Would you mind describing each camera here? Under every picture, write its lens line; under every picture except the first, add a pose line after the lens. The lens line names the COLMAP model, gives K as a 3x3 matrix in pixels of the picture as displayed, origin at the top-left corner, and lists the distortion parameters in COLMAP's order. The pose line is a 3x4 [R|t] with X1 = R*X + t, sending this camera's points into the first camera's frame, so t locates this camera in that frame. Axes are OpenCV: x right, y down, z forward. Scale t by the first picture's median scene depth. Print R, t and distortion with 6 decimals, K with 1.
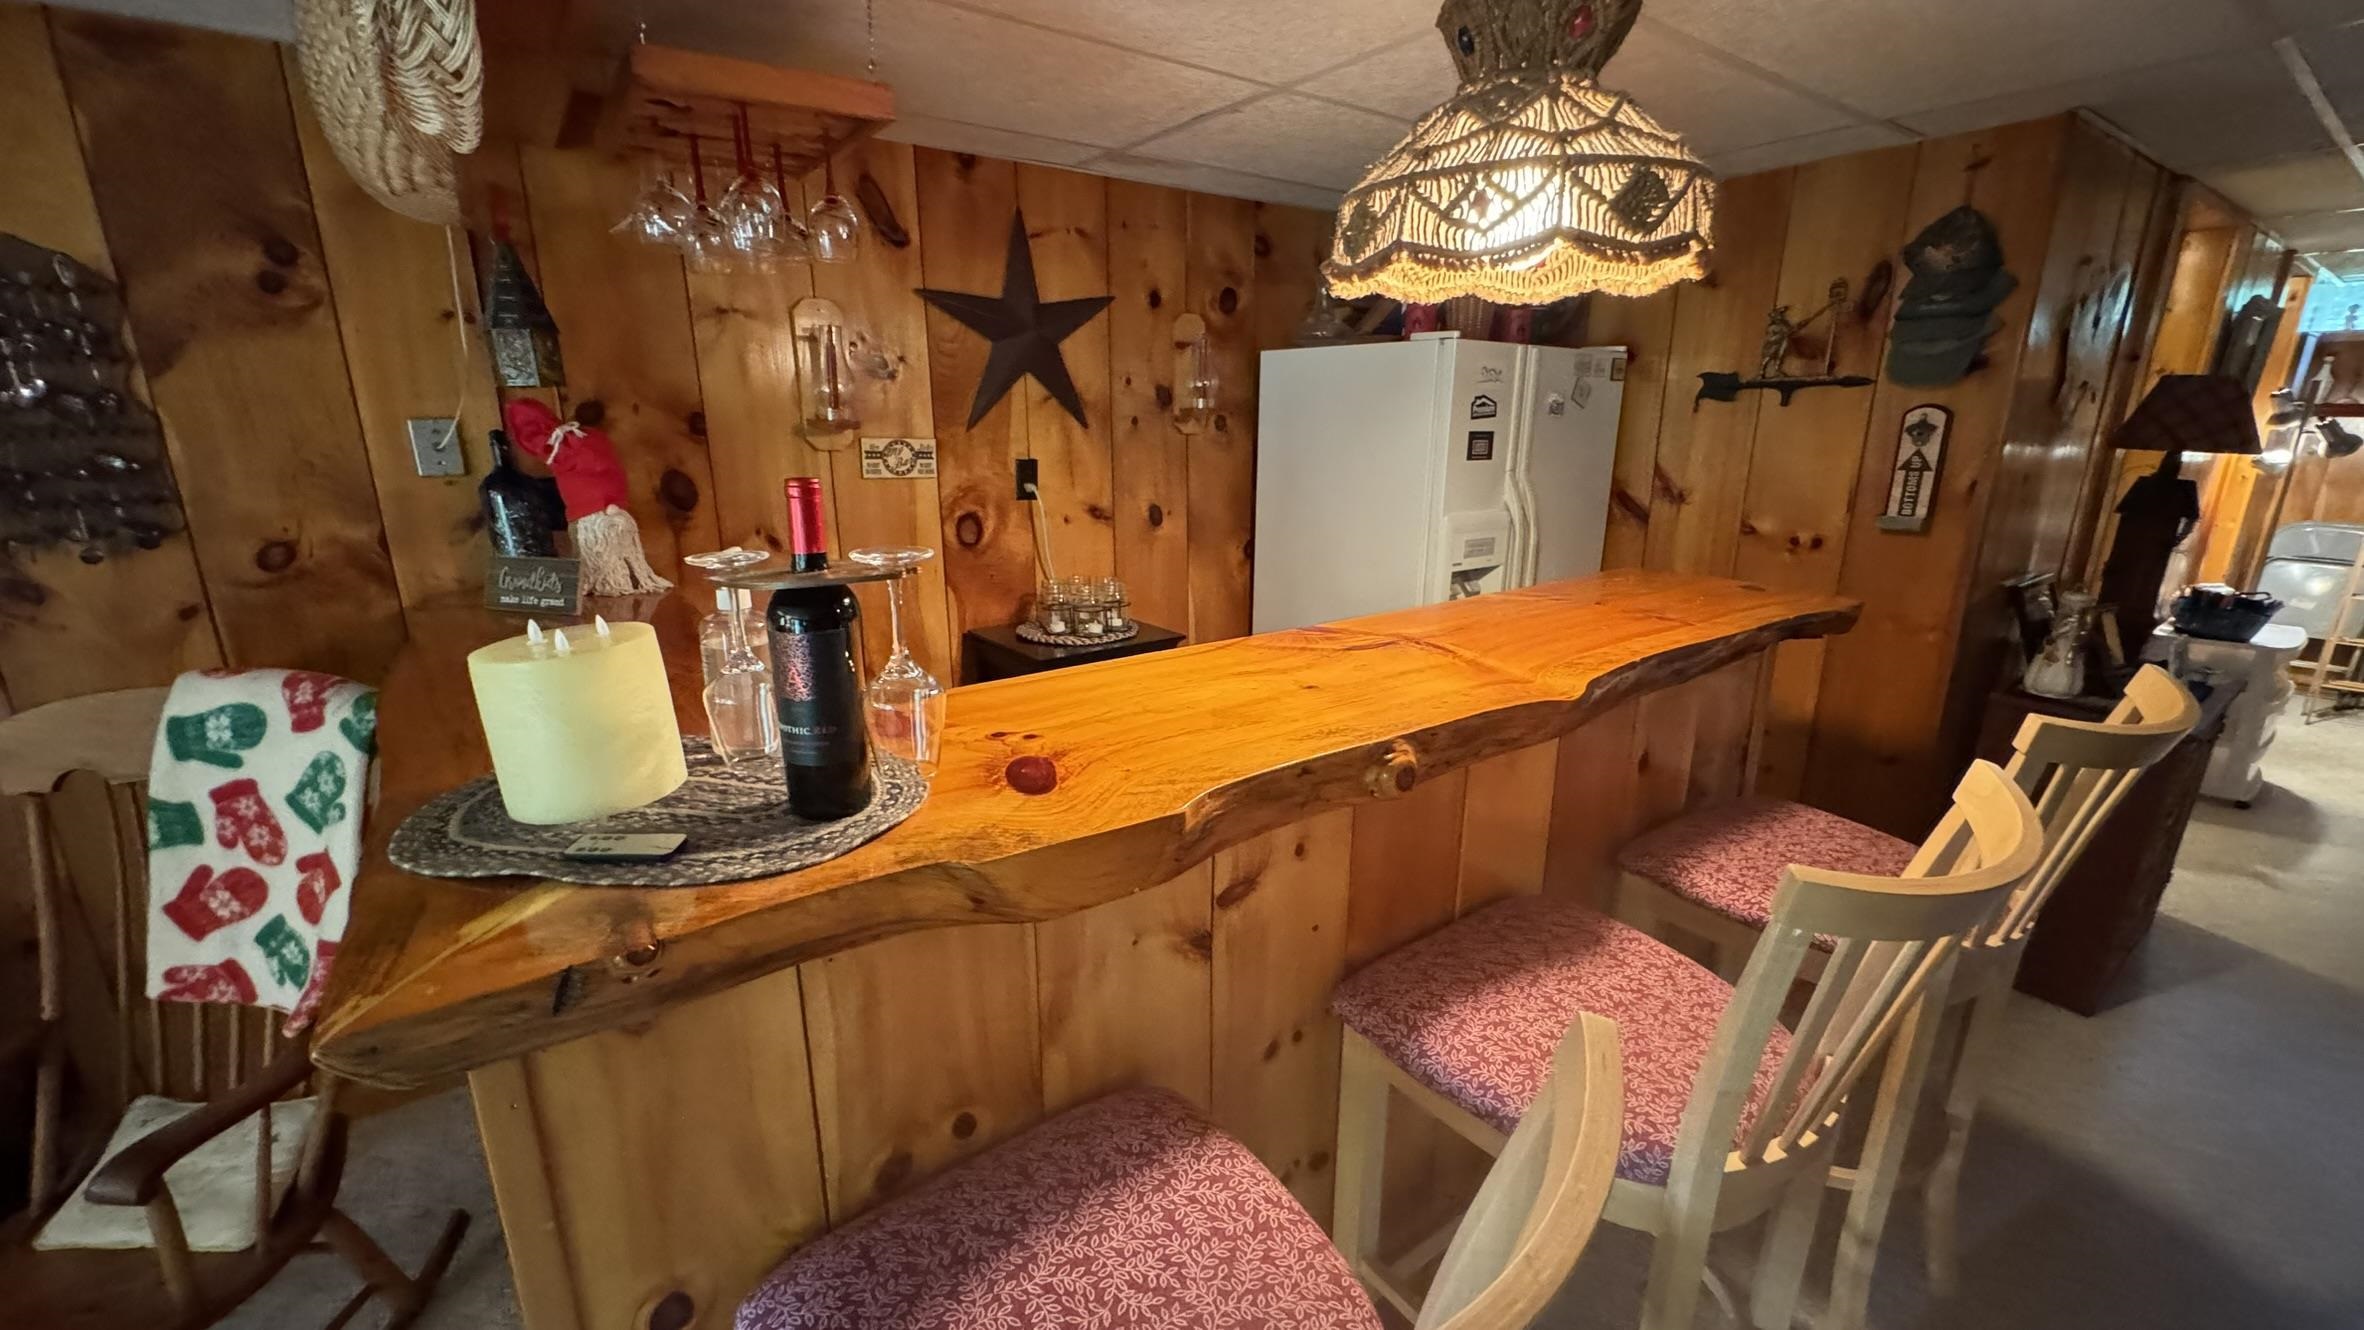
lens RADIAL K [[933.1, 0, 1187.0], [0, 933.1, 663.8], [0, 0, 1]] dist [-0.002919, 0.000710]
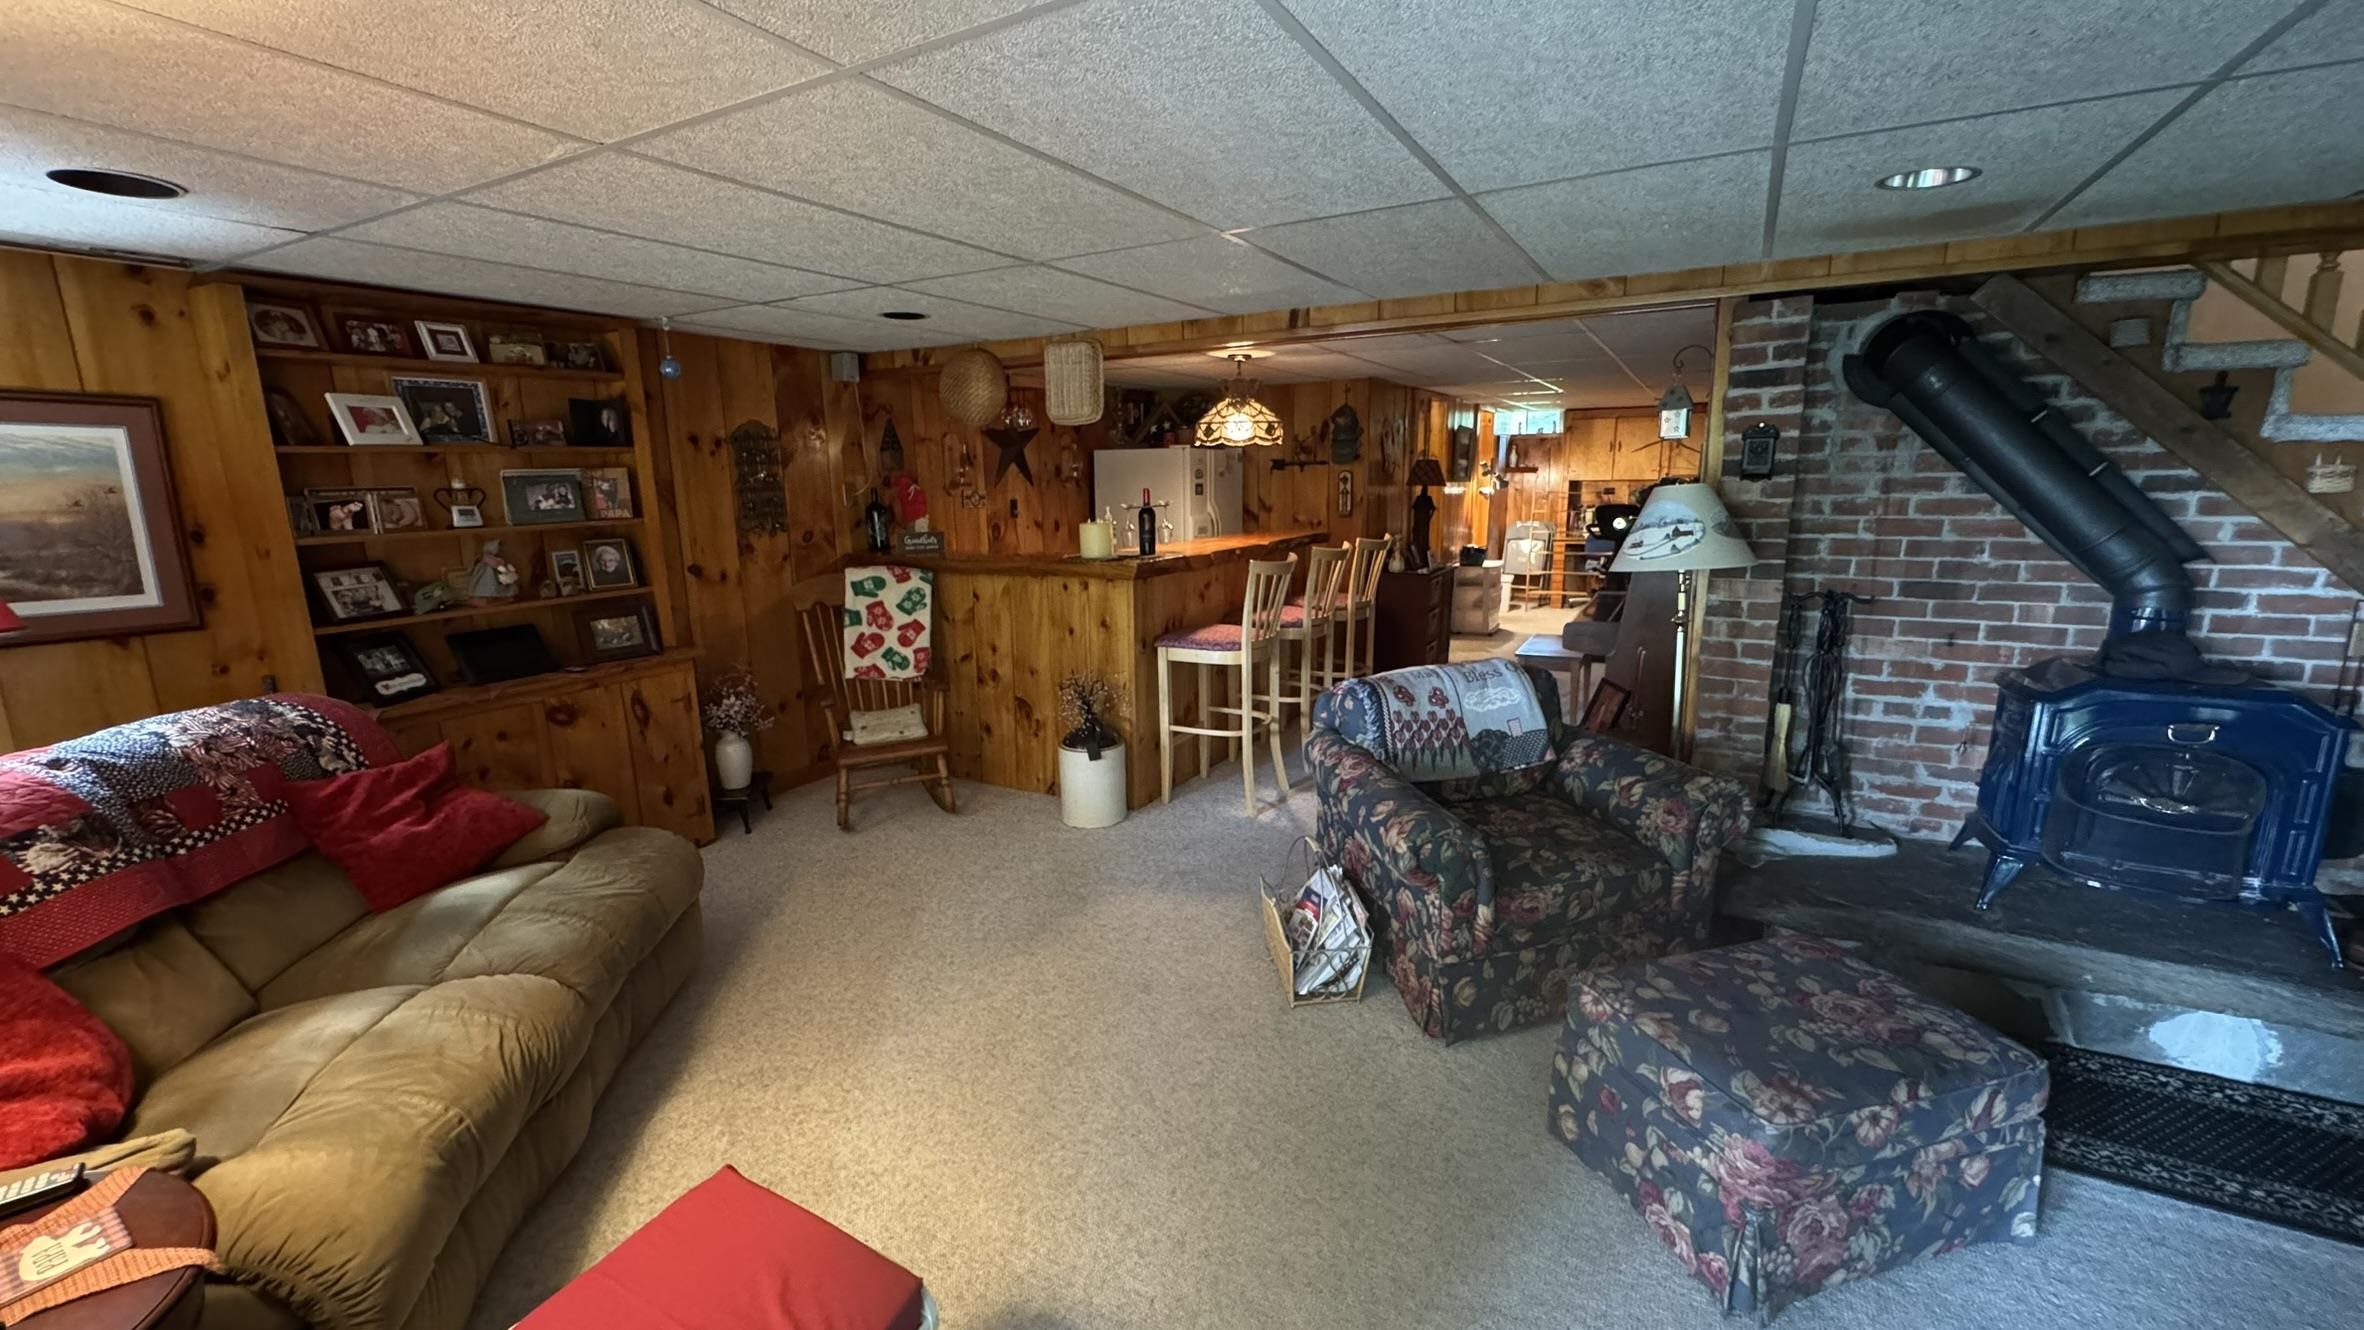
lens RADIAL K [[933.1, 0, 1184.4], [0, 933.1, 665.3], [0, 0, 1]] dist [-0.002919, 0.000710]
pose [[0.907705, -0.097310, 0.408169, -0.915125], [0.125544, 0.991160, -0.042893, 0.390215], [-0.400387, 0.090177, 0.911898, -1.417241]]
